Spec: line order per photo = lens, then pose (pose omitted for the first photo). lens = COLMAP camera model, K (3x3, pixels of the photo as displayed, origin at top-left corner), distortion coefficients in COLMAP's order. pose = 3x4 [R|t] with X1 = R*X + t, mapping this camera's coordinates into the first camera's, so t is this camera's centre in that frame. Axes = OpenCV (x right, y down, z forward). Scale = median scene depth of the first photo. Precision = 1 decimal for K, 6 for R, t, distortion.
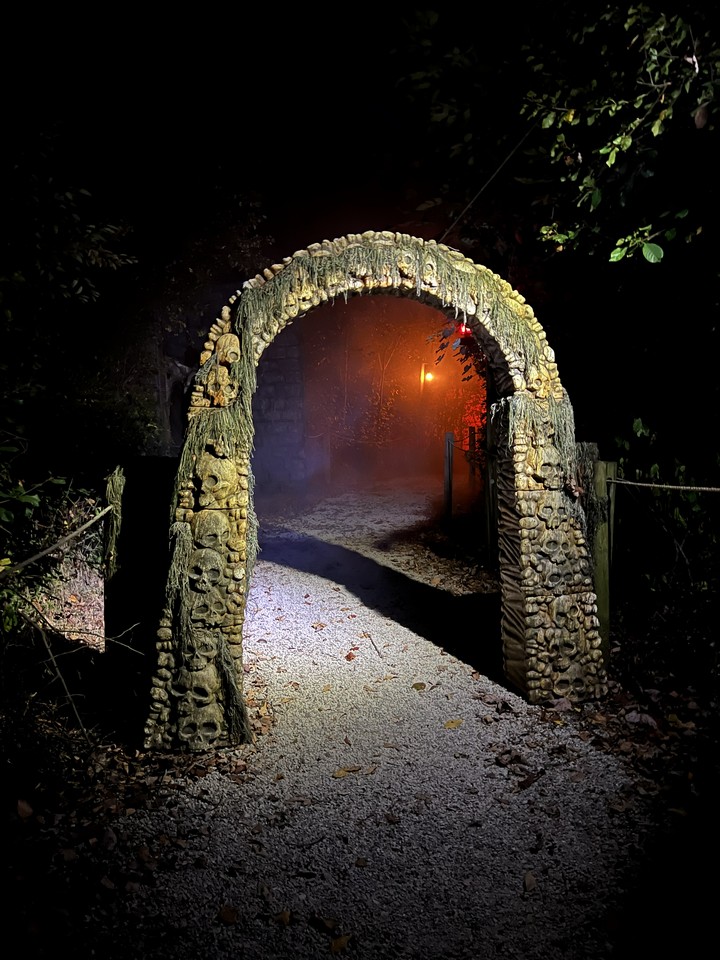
lens RADIAL K [[723.3, 0, 360.0], [0, 723.3, 480.0], [0, 0, 1]] dist [-0.031133, 0.005352]
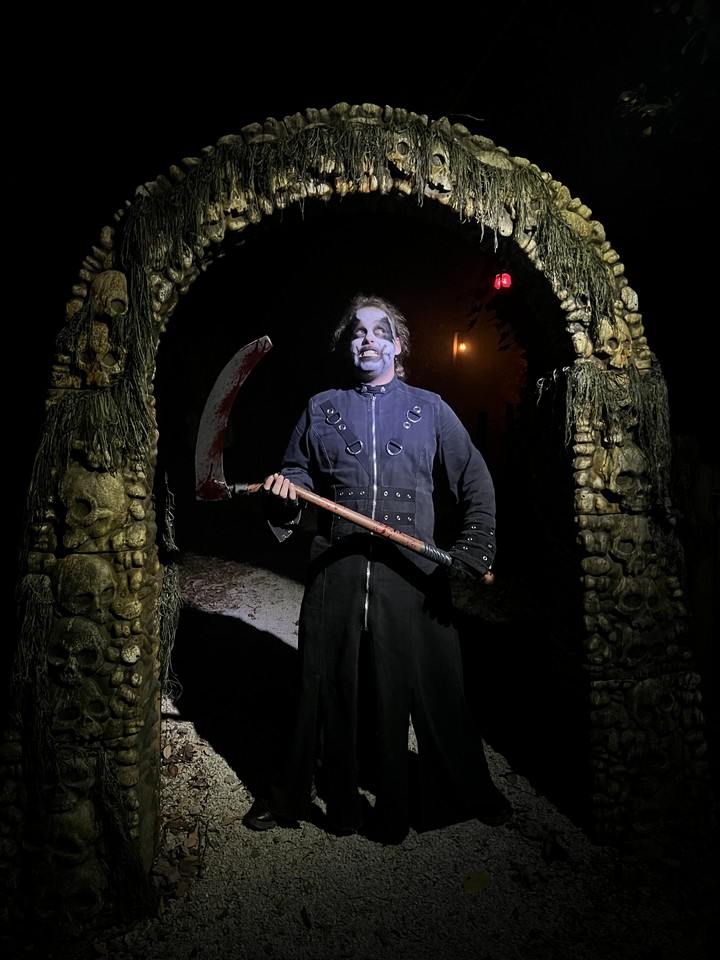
lens RADIAL K [[723.3, 0, 360.0], [0, 723.3, 480.0], [0, 0, 1]] dist [-0.031133, 0.005352]
pose [[0.998650, -0.002357, -0.051886, 0.060706], [0.004219, 0.999350, 0.035812, -0.041160], [0.051768, -0.035983, 0.998011, 0.368683]]
